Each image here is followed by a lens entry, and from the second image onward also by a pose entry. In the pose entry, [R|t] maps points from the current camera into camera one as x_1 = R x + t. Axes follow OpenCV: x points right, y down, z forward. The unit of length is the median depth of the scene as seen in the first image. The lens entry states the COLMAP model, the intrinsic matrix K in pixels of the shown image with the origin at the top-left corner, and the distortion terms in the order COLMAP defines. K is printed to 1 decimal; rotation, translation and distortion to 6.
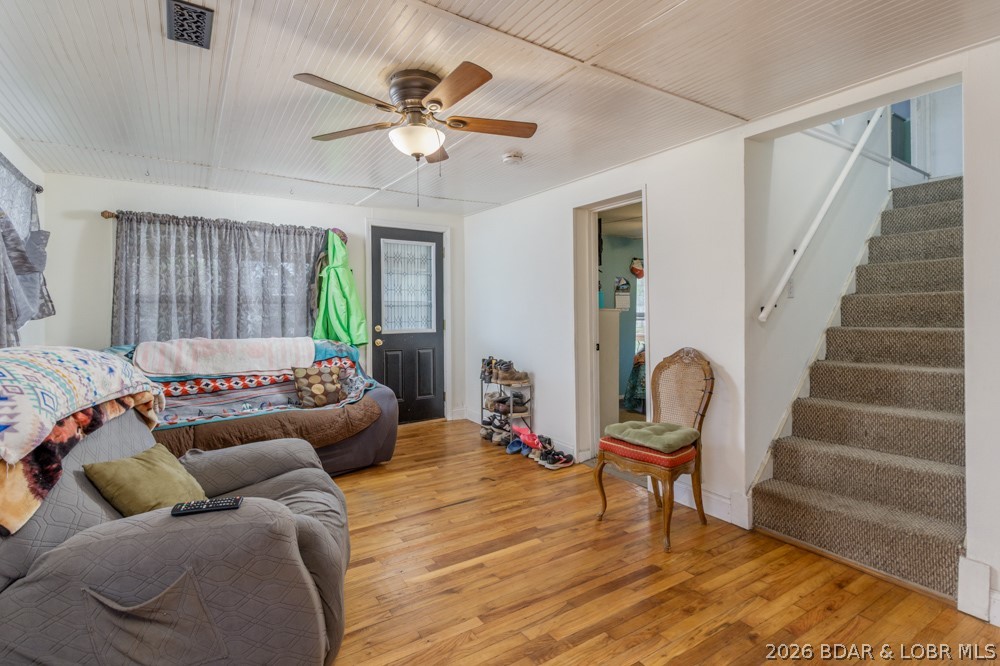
lens RADIAL K [[487.6, 0, 495.6], [0, 487.6, 306.1], [0, 0, 1]] dist [-0.001854, -0.000233]
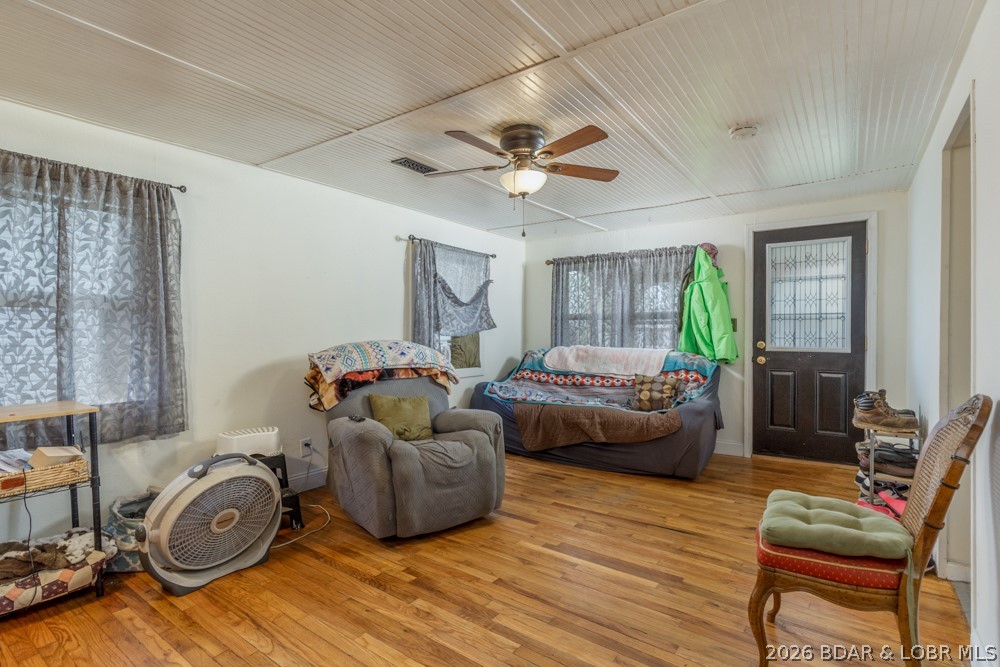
lens RADIAL K [[481.0, 0, 497.2], [0, 481.0, 326.9], [0, 0, 1]] dist [0.001047, 0.000142]
pose [[0.363098, -0.000998, -0.931750, 0.548252], [0.007103, 0.999973, 0.001697, 0.010996], [0.931724, -0.007235, 0.363095, 0.297140]]
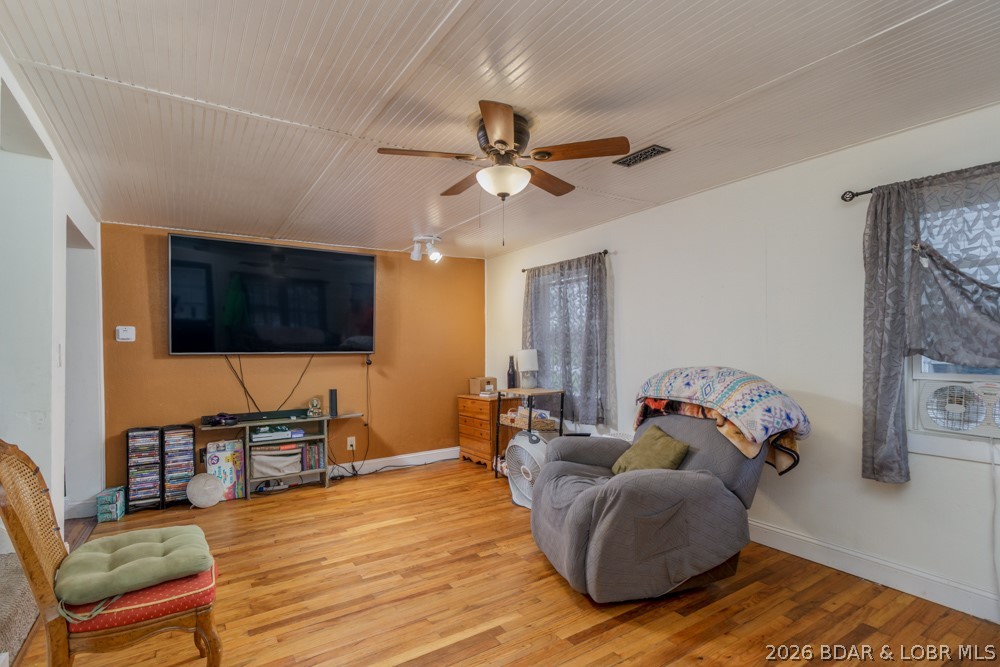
lens RADIAL K [[505.6, 0, 497.8], [0, 505.6, 344.3], [0, 0, 1]] dist [-0.000262, -0.000008]
pose [[-0.999939, 0.011056, -0.000869, -0.083488], [0.011067, 0.999837, -0.014230, 0.010479], [0.000712, -0.014239, -0.999898, 1.208211]]
